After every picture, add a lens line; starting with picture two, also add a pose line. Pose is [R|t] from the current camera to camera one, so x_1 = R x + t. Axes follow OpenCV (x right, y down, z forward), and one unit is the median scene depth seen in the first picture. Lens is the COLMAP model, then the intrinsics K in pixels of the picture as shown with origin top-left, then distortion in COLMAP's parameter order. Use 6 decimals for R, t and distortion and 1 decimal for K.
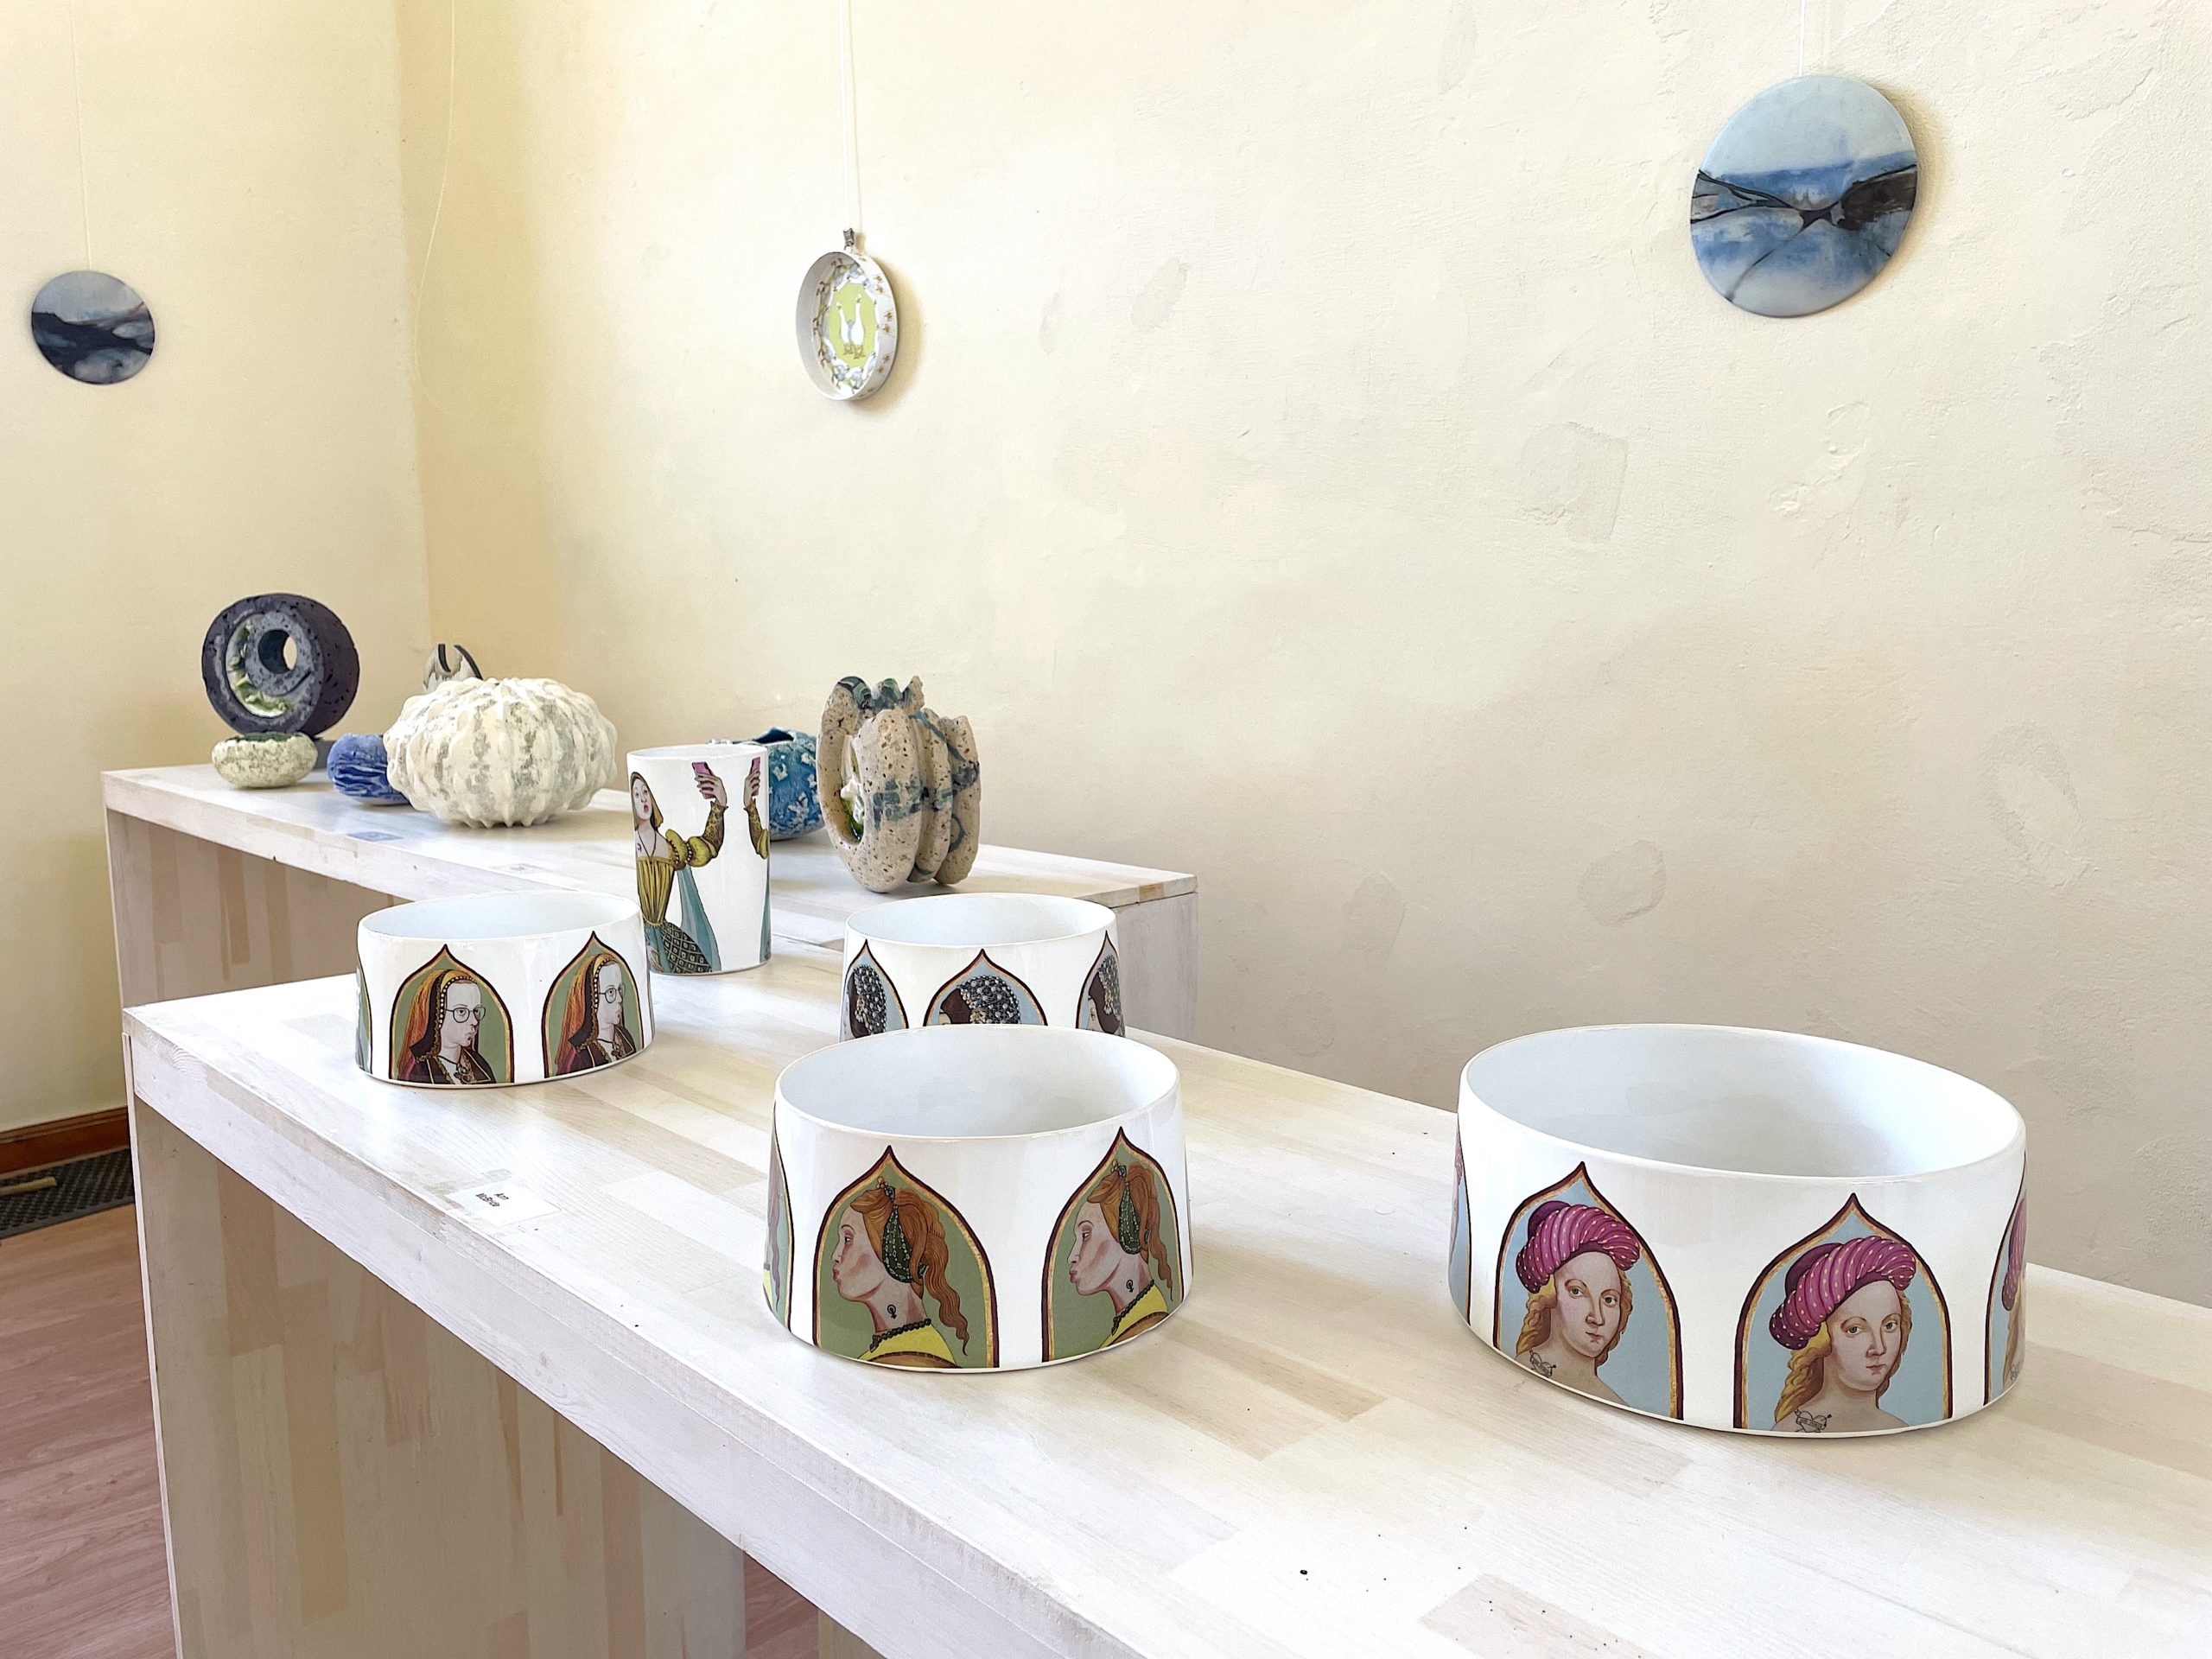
lens RADIAL K [[1674.5, 0, 1118.4], [0, 1674.5, 803.6], [0, 0, 1]] dist [0.088639, -0.113153]
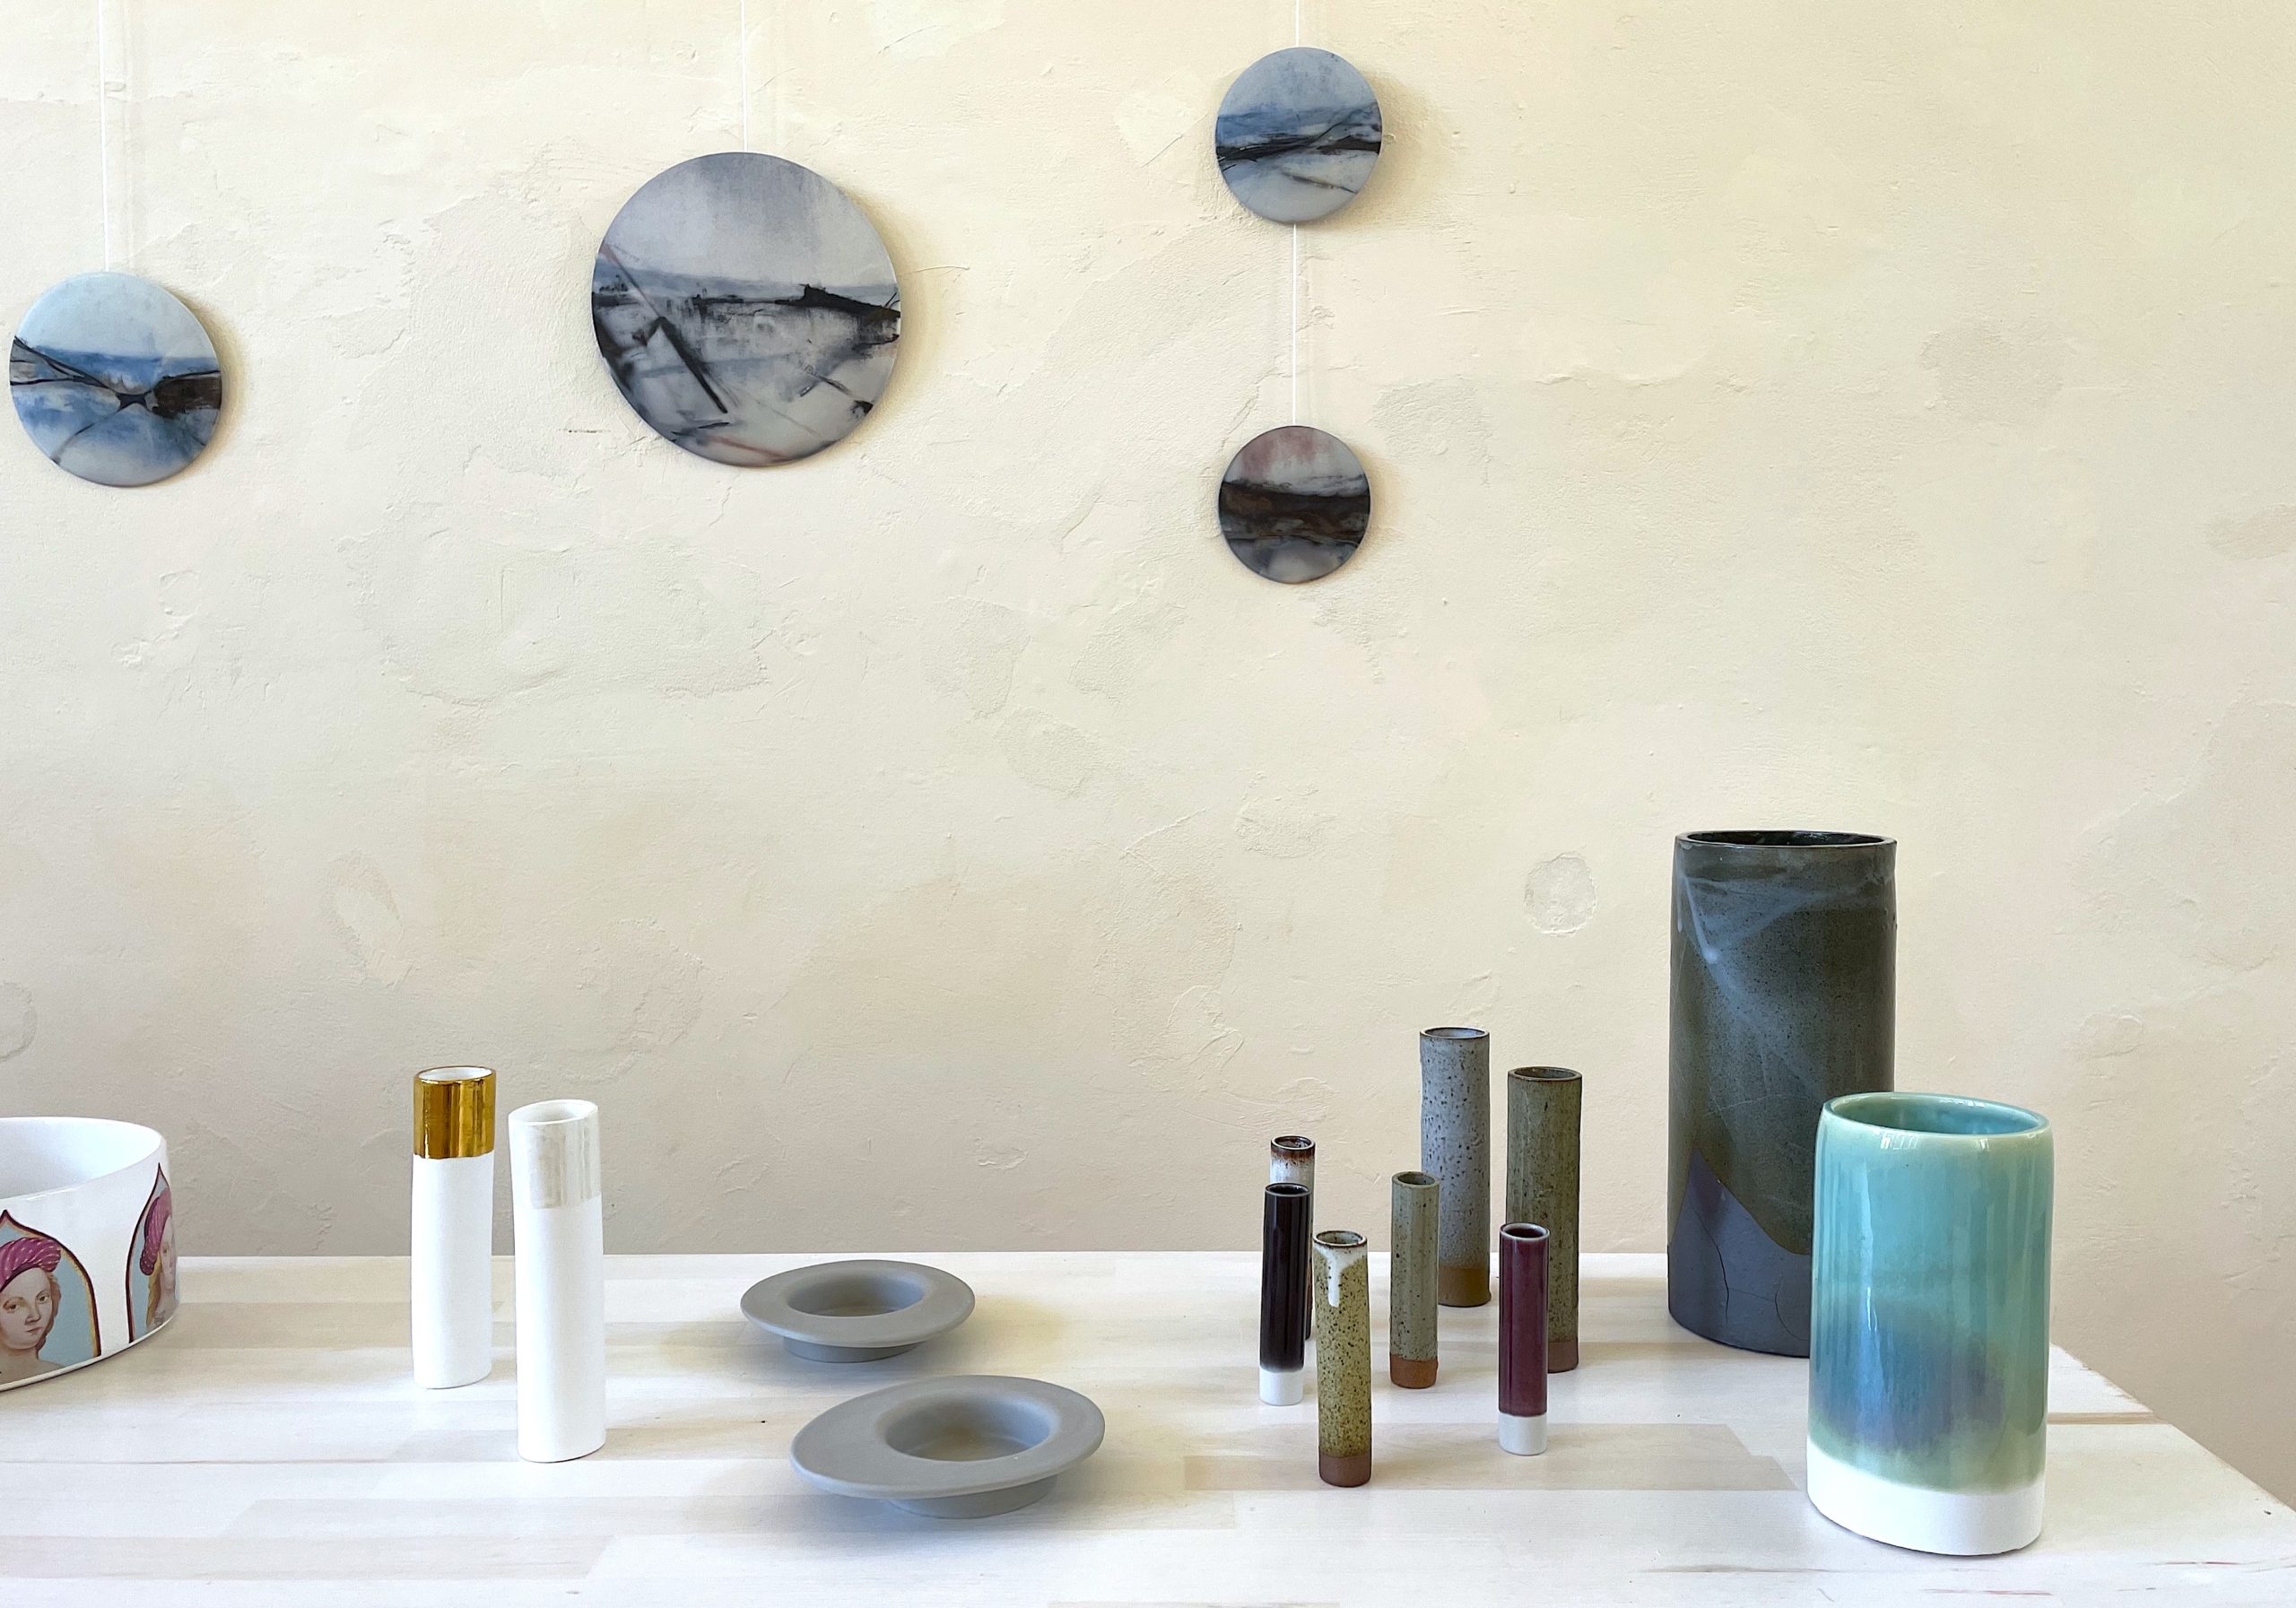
lens RADIAL K [[1782.0, 0, 1185.2], [0, 1782.0, 852.8], [0, 0, 1]] dist [0.087979, -0.115053]
pose [[0.682284, -0.045274, 0.729684, 0.006670], [0.075514, 0.997106, -0.008742, 0.007598], [-0.727177, 0.061066, 0.683728, -0.262716]]
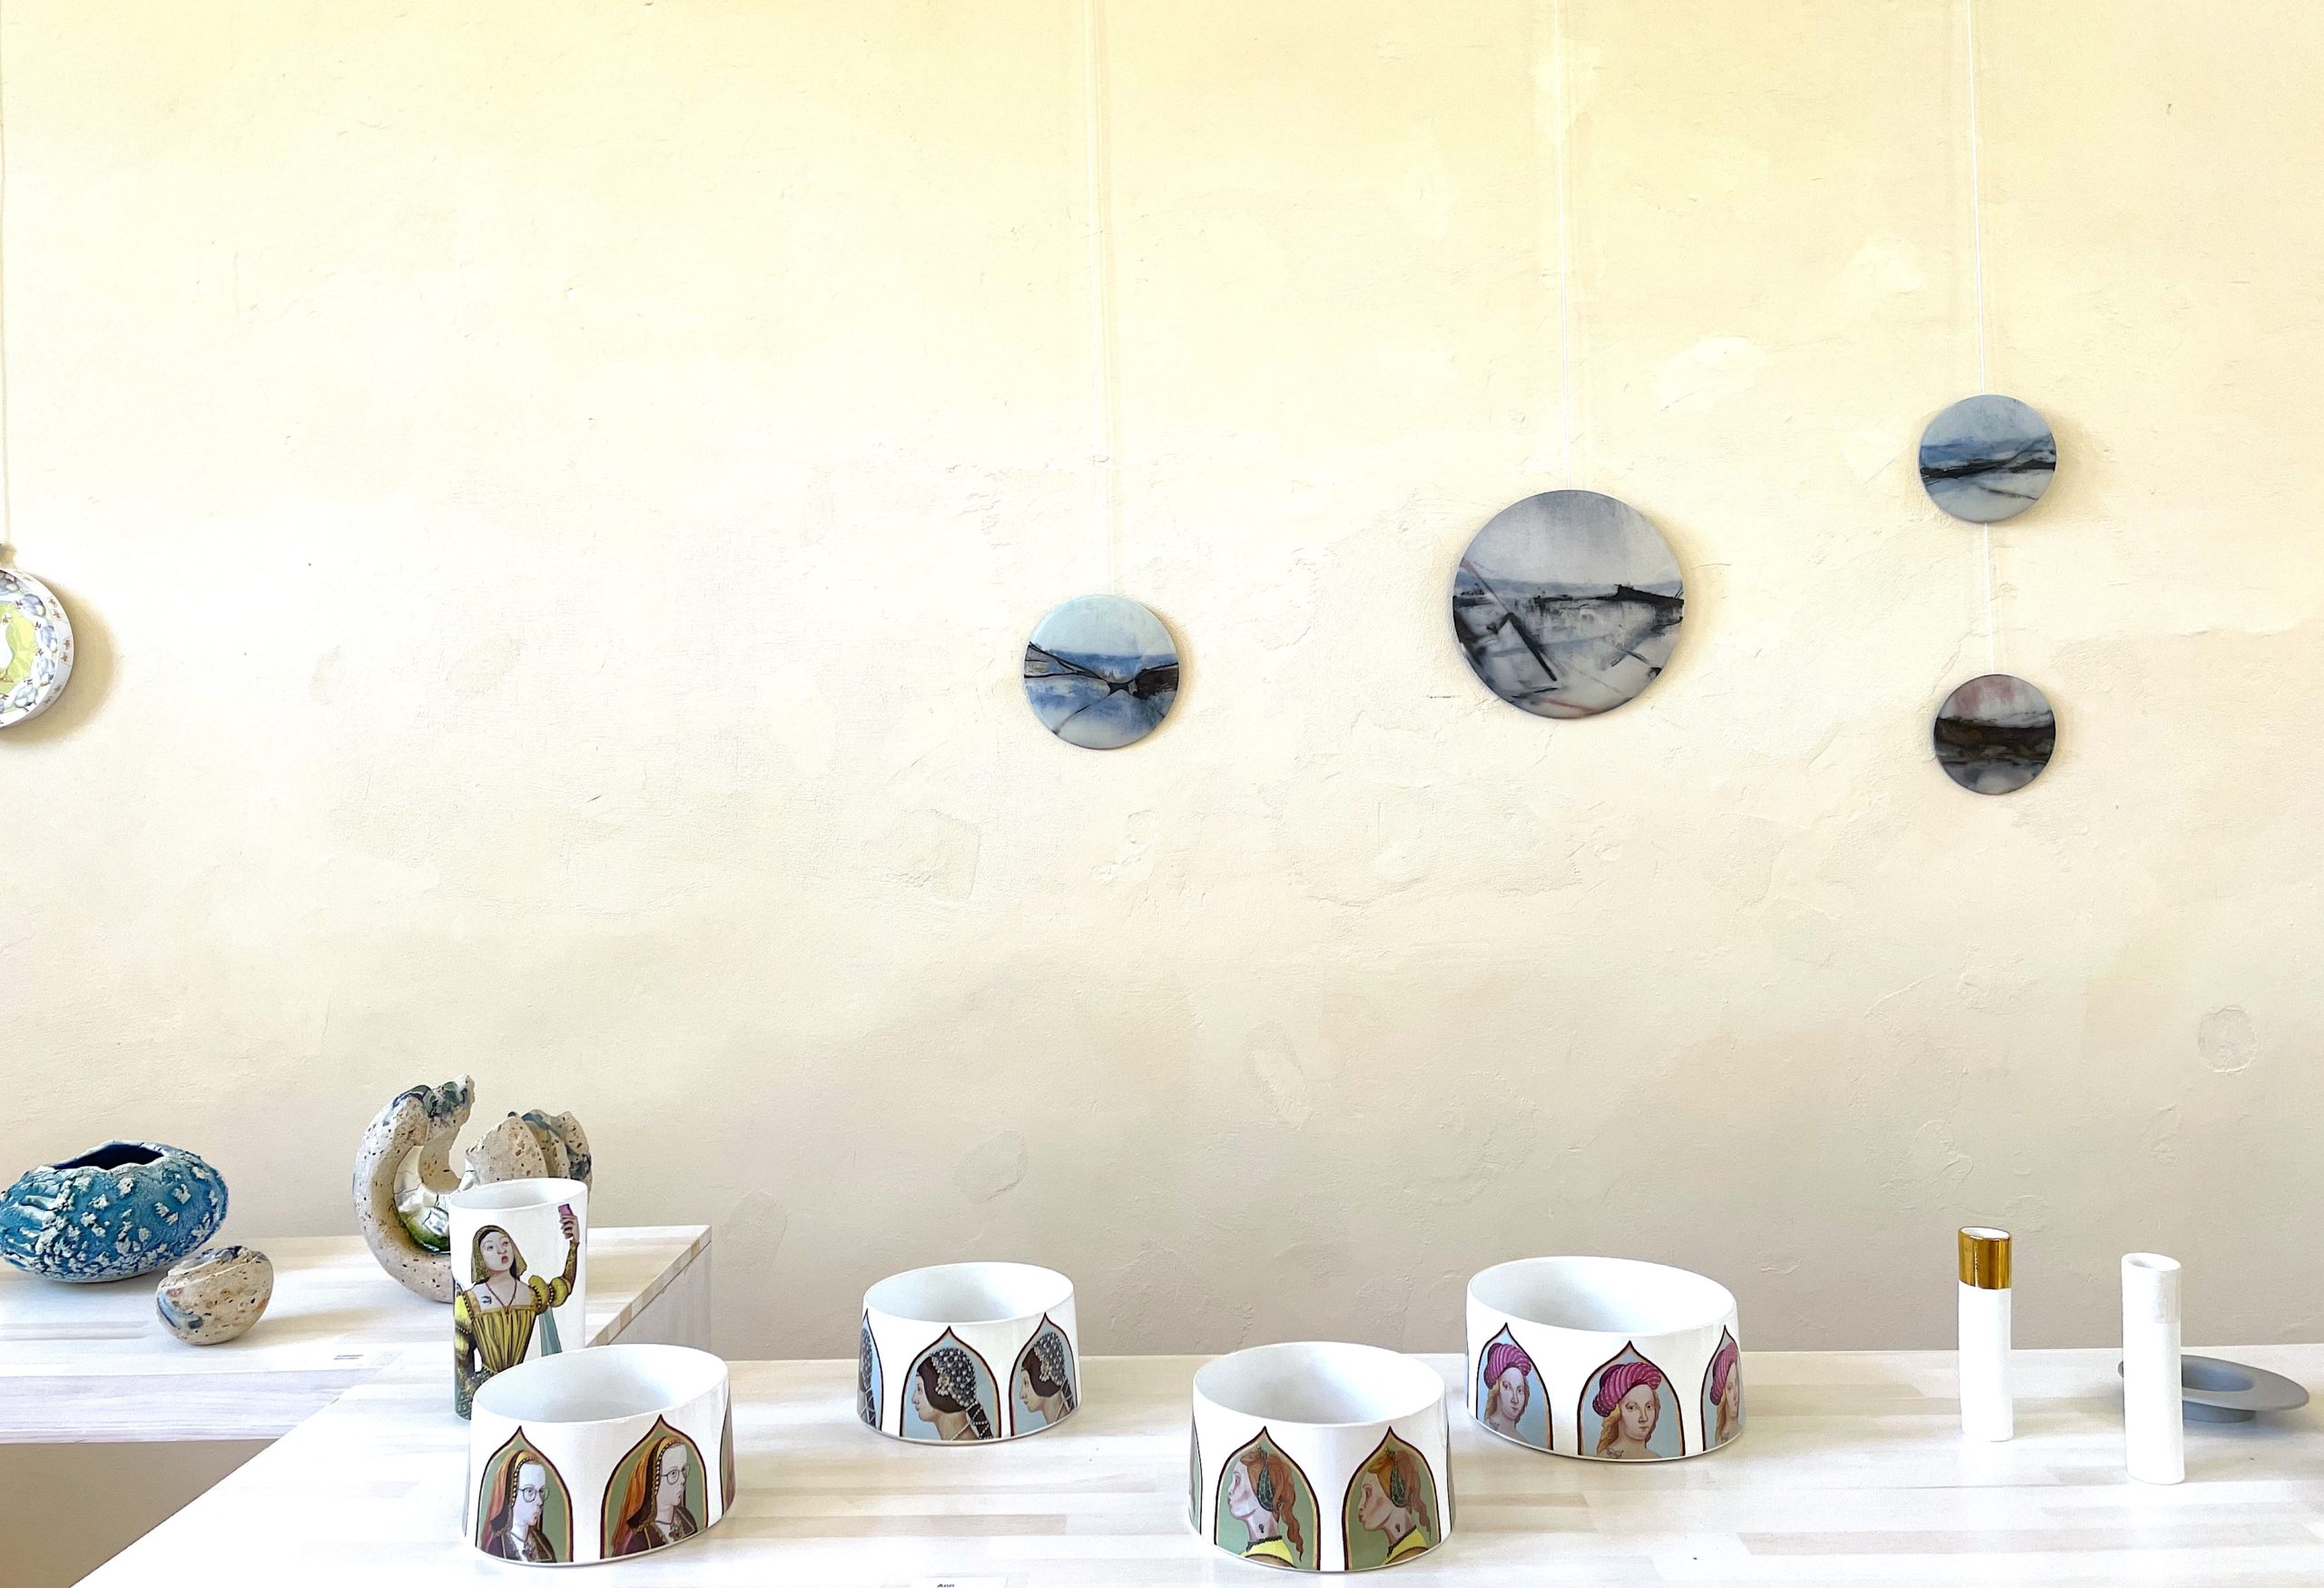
lens RADIAL K [[1765.9, 0, 1161.8], [0, 1765.9, 725.1], [0, 0, 1]] dist [0.106927, -0.140147]
pose [[0.703712, 0.016323, 0.710298, -0.619939], [0.098295, 0.987885, -0.120085, -0.118053], [-0.703653, 0.154324, 0.693582, -0.082227]]
